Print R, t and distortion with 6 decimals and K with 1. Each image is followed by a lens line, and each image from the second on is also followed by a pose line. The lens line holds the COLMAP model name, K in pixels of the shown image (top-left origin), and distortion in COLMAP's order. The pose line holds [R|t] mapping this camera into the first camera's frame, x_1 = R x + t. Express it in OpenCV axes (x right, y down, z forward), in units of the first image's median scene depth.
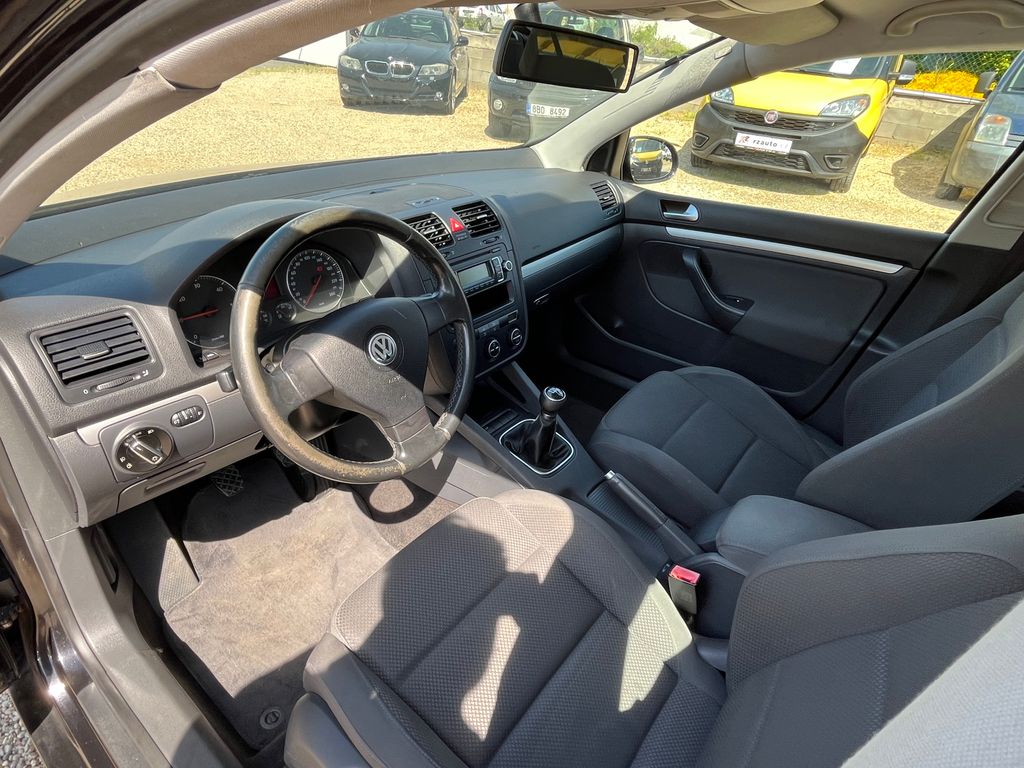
lens RADIAL K [[564.4, 0, 510.1], [0, 564.4, 386.1], [0, 0, 1]] dist [-0.003484, -0.001197]
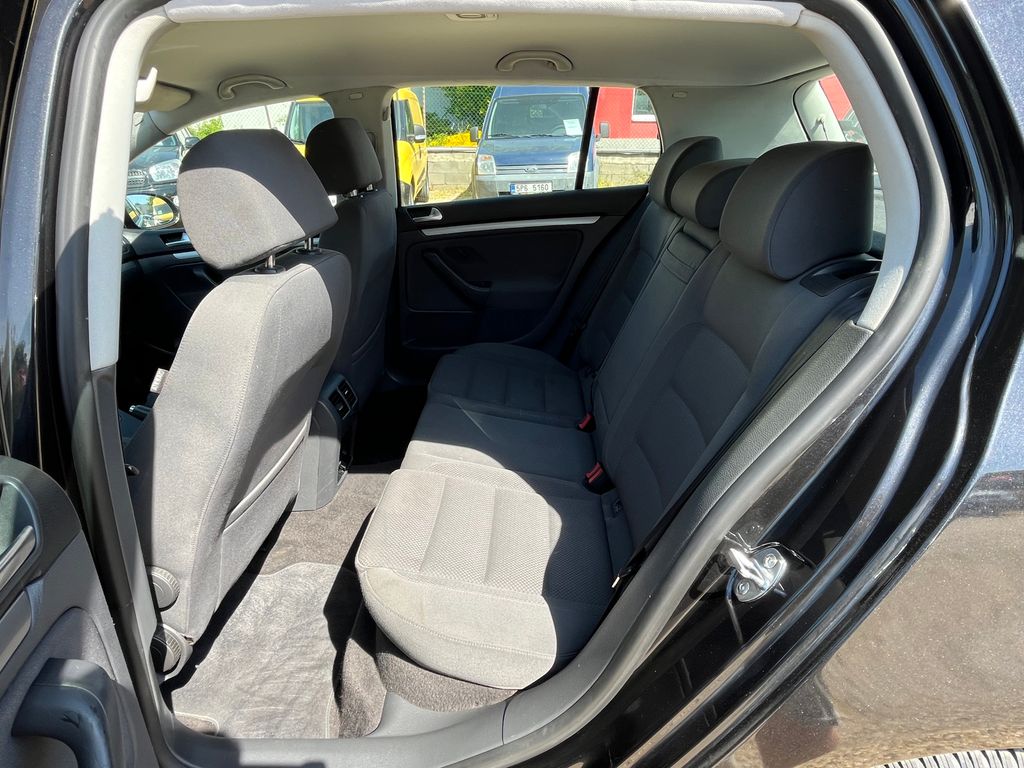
lens RADIAL K [[565.6, 0, 507.1], [0, 565.6, 381.2], [0, 0, 1]] dist [-0.003121, -0.000262]
pose [[0.808863, -0.316660, 0.495446, 0.162759], [0.378174, 0.925370, -0.025964, 0.300022], [-0.450249, 0.208366, 0.868251, -0.385516]]
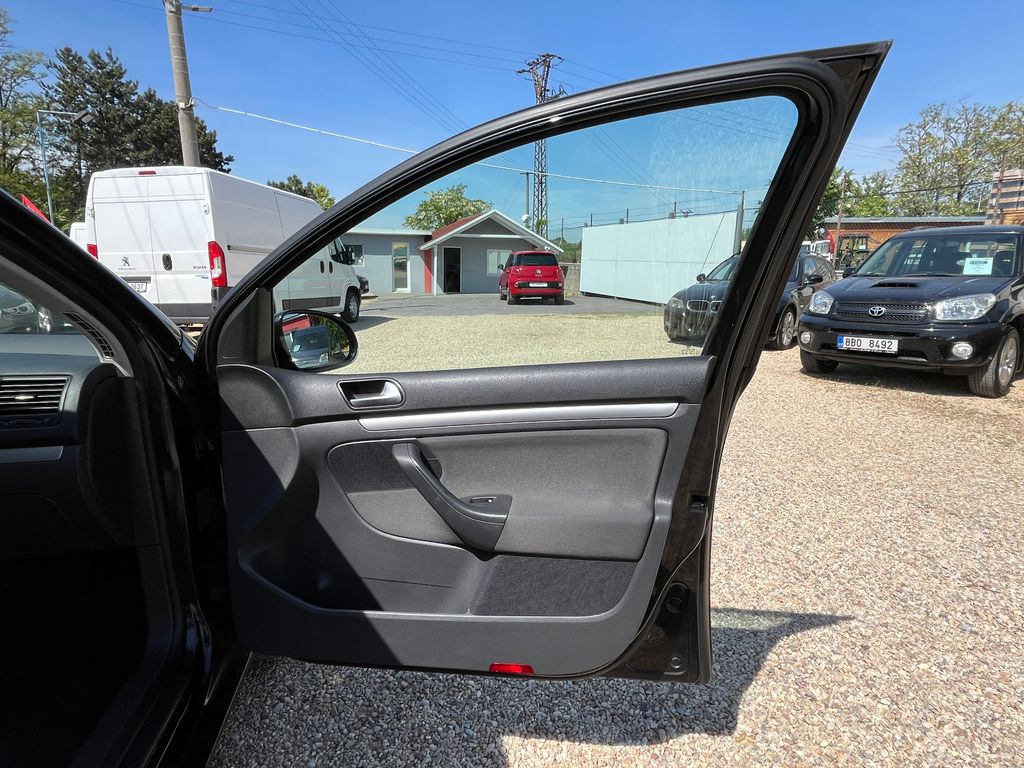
lens RADIAL K [[563.7, 0, 506.6], [0, 563.7, 386.6], [0, 0, 1]] dist [-0.003227, -0.001419]
pose [[0.747091, 0.066435, -0.661393, 0.926681], [-0.315872, 0.910957, -0.265298, -0.334356], [0.584876, 0.407117, 0.701553, 0.843179]]
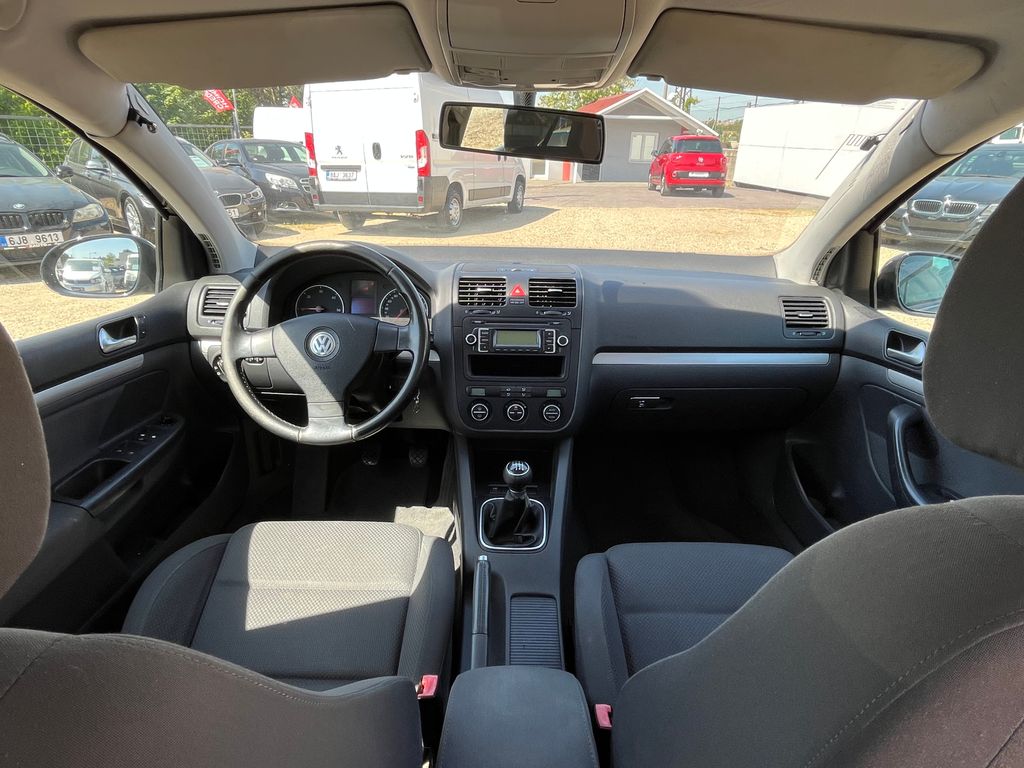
lens RADIAL K [[565.6, 0, 507.1], [0, 565.6, 381.2], [0, 0, 1]] dist [-0.003121, -0.000262]
pose [[0.612427, 0.236358, -0.754366, 0.511277], [-0.398971, 0.916224, -0.036831, -0.053963], [0.682462, 0.323526, 0.655421, 0.226123]]
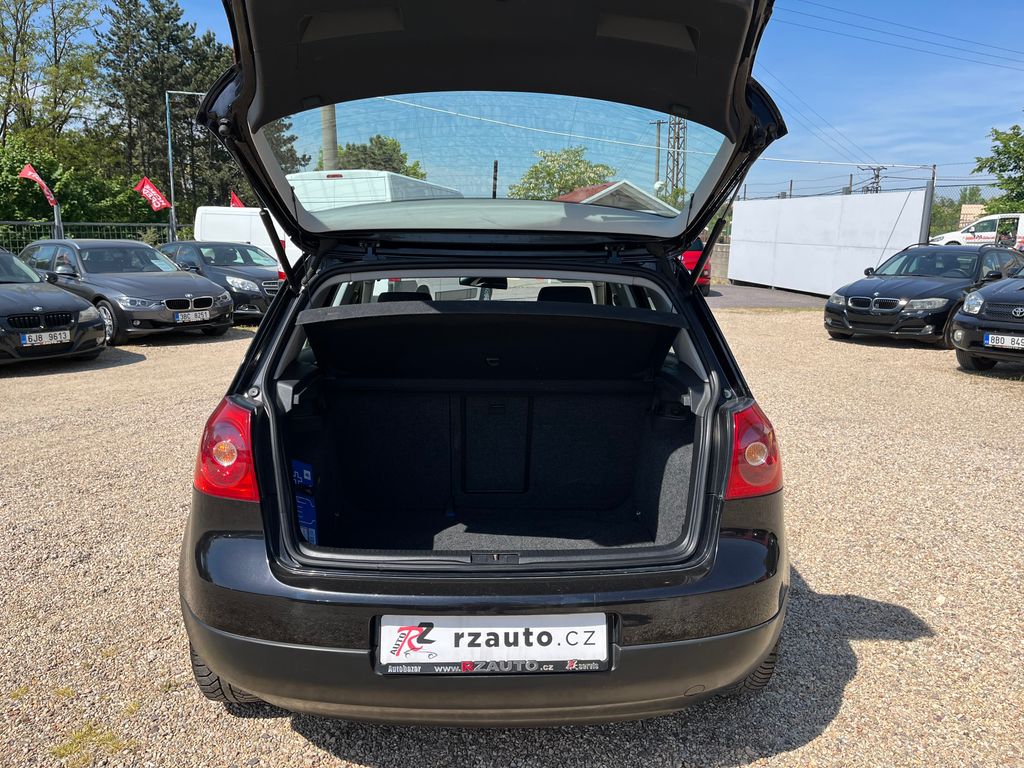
lens RADIAL K [[771.6, 0, 509.2], [0, 771.6, 386.5], [0, 0, 1]] dist [0.081560, -0.112701]
pose [[0.650726, 0.072082, -0.755884, 2.074656], [-0.375398, 0.895854, -0.237743, 0.594410], [0.660025, 0.438463, 0.610015, -0.843607]]
